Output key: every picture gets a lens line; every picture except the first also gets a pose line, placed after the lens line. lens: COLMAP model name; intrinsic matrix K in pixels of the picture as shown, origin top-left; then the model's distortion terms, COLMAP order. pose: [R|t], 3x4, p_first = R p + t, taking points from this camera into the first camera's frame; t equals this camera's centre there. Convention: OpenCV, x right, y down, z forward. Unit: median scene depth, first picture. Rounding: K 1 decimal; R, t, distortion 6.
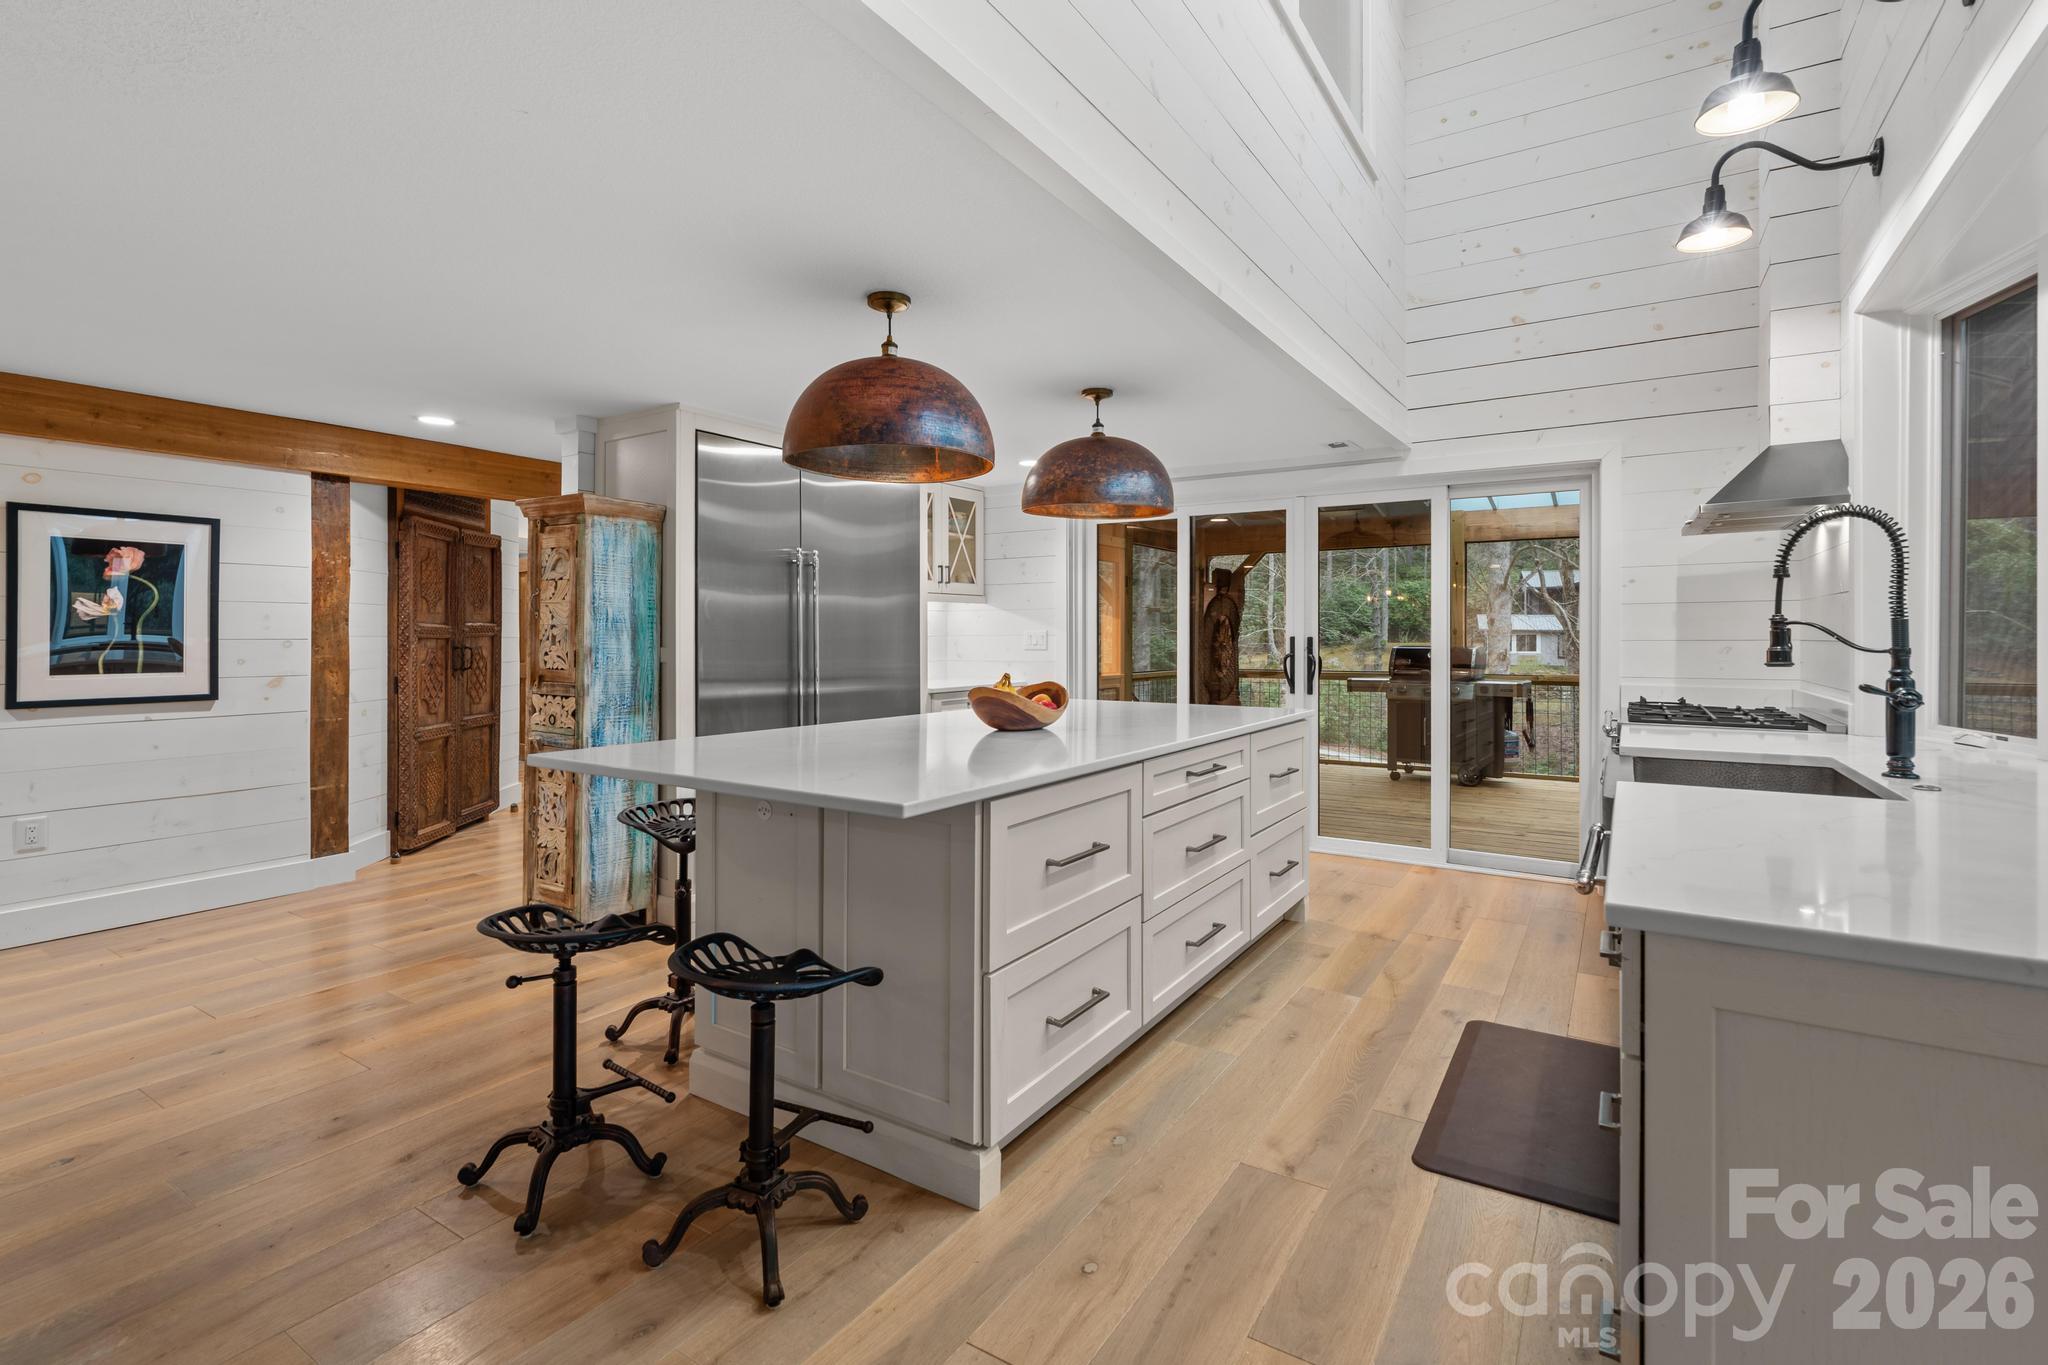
lens RADIAL K [[940.1, 0, 1031.1], [0, 940.1, 644.3], [0, 0, 1]] dist [-0.002771, -0.000083]
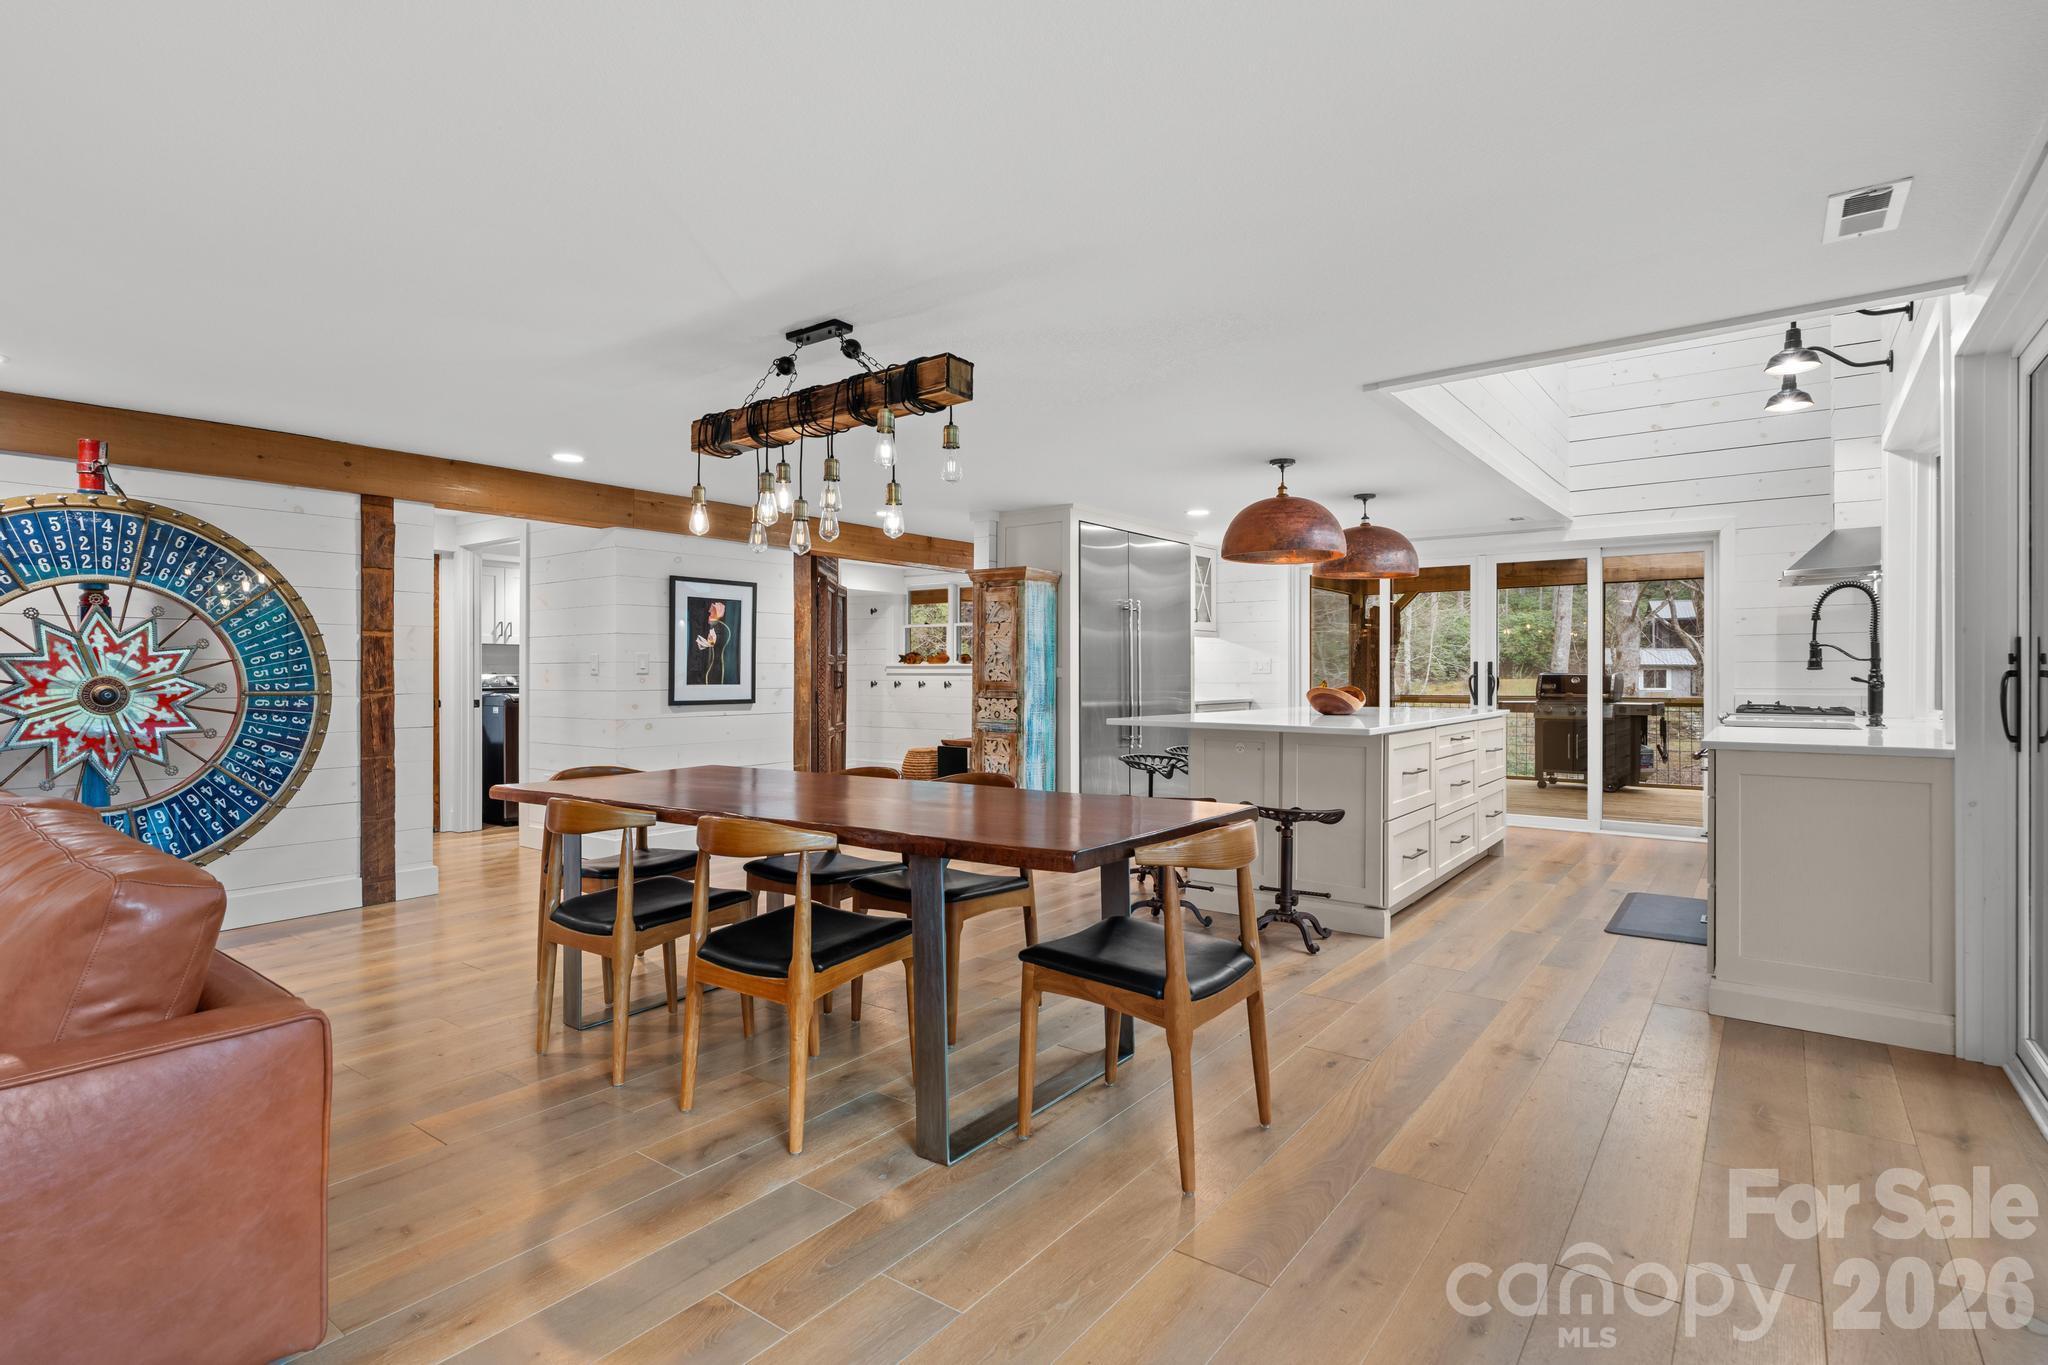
lens RADIAL K [[1007.5, 0, 1024.0], [0, 1007.5, 682.5], [0, 0, 1]] dist [0.001176, 0.000126]
pose [[0.997293, -0.000670, -0.073523, -0.344061], [0.000686, 1.000000, 0.000182, 0.028306], [0.073523, -0.000232, 0.997294, -0.625866]]
